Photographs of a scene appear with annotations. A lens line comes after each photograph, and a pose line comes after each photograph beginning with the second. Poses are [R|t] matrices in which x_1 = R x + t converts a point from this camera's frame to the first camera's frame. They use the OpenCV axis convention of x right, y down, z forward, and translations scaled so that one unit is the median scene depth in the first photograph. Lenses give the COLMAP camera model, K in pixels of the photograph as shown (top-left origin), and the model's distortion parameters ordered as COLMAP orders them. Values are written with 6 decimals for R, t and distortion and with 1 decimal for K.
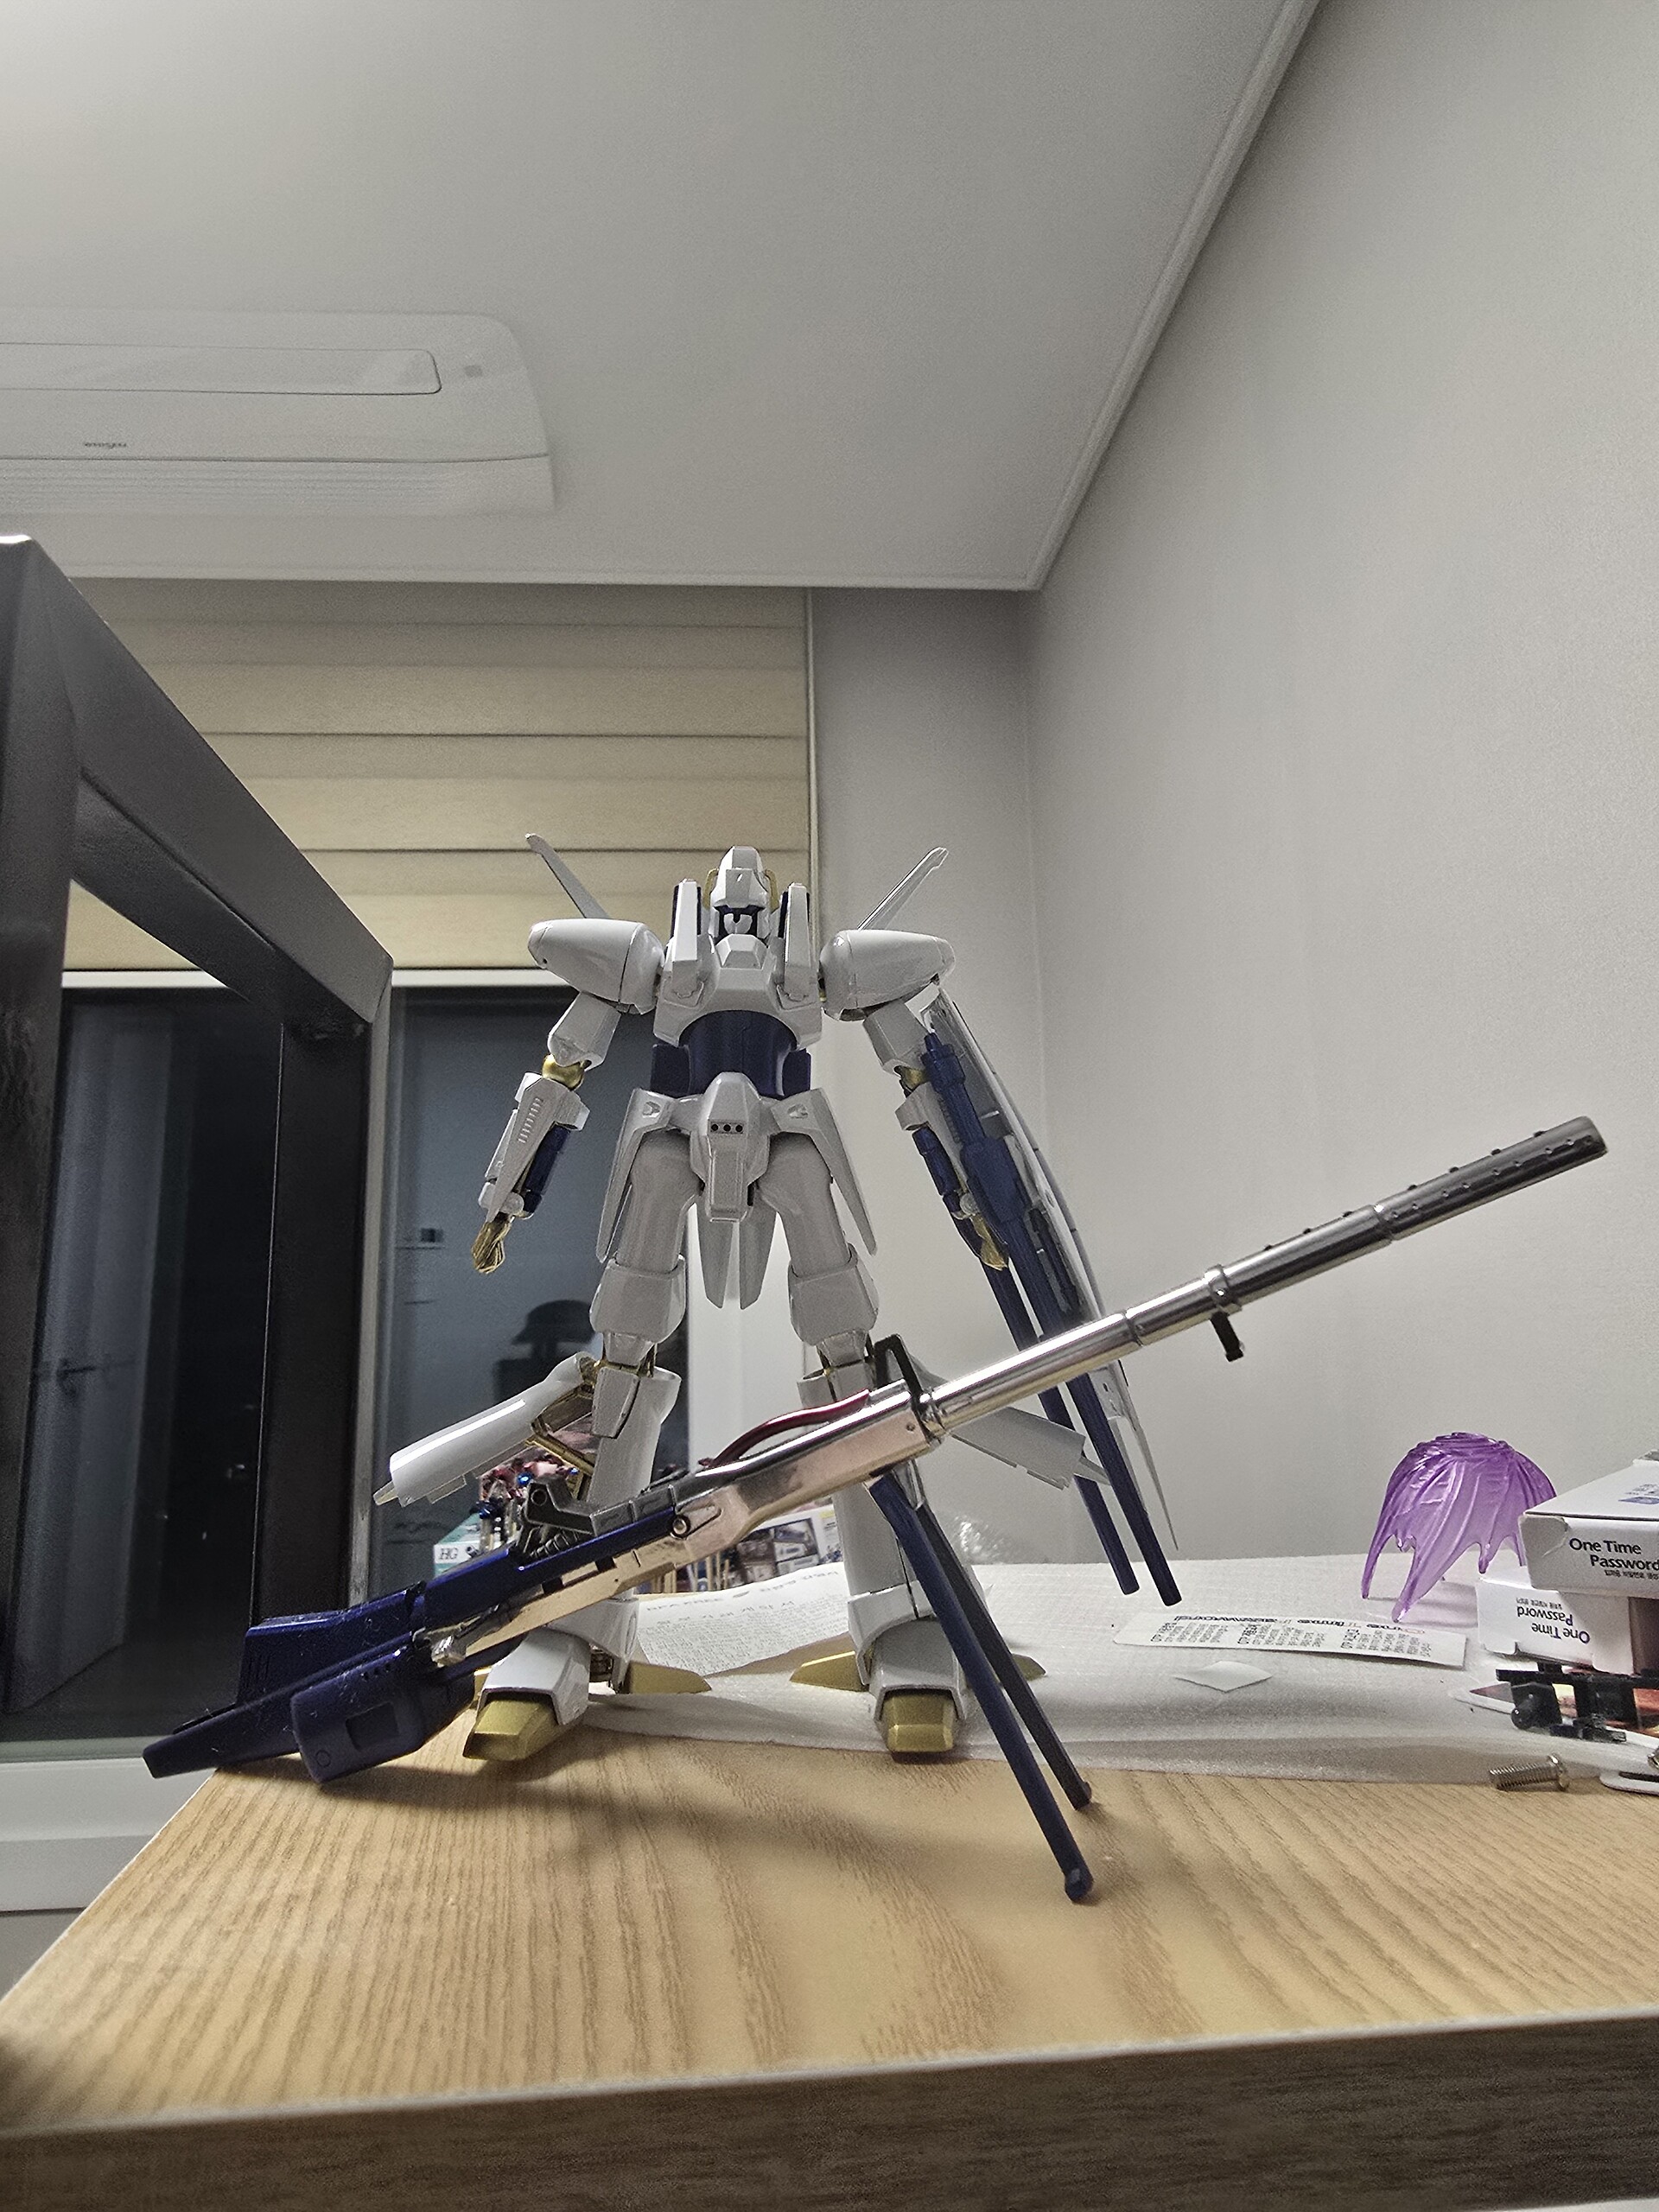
lens RADIAL K [[1514.8, 0, 822.4], [0, 1514.8, 939.8], [0, 0, 1]] dist [0.005316, -0.003647]
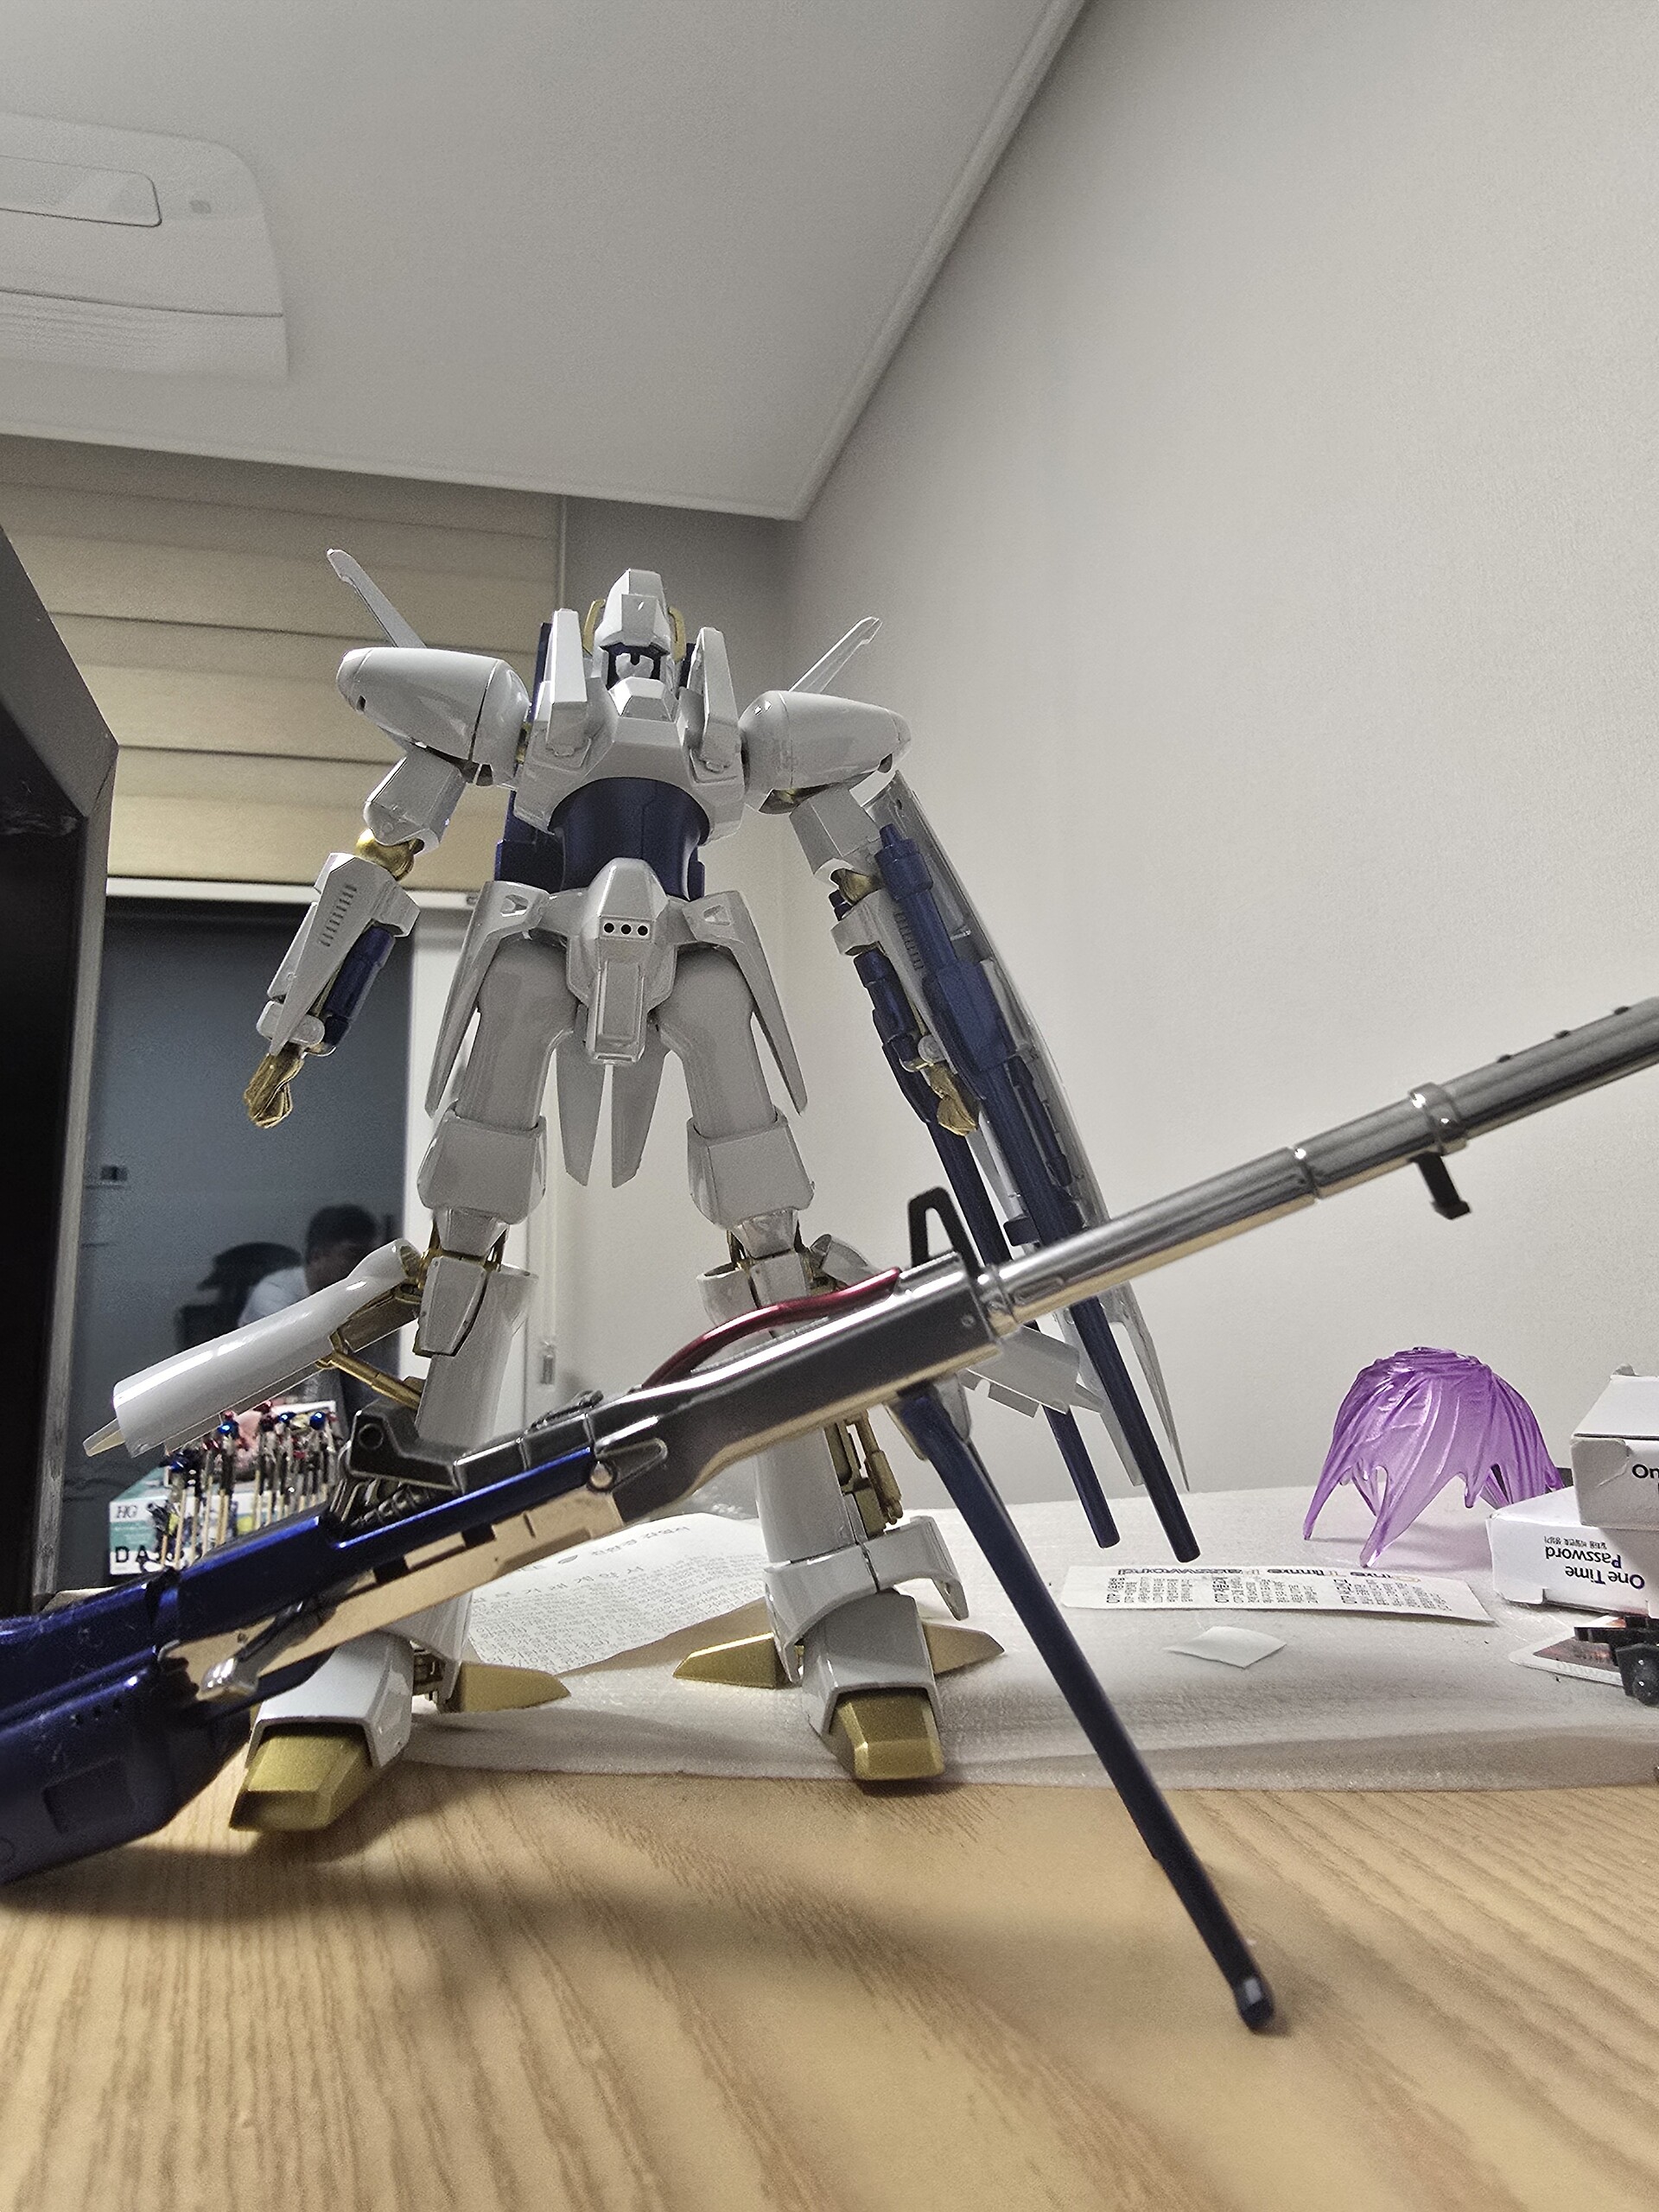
lens RADIAL K [[1514.8, 0, 822.7], [0, 1514.8, 936.9], [0, 0, 1]] dist [0.005316, -0.003647]
pose [[0.982641, 0.040986, 0.180934, -0.122697], [-0.046679, 0.998536, 0.027316, 0.125157], [-0.179550, -0.035287, 0.983116, 0.328483]]
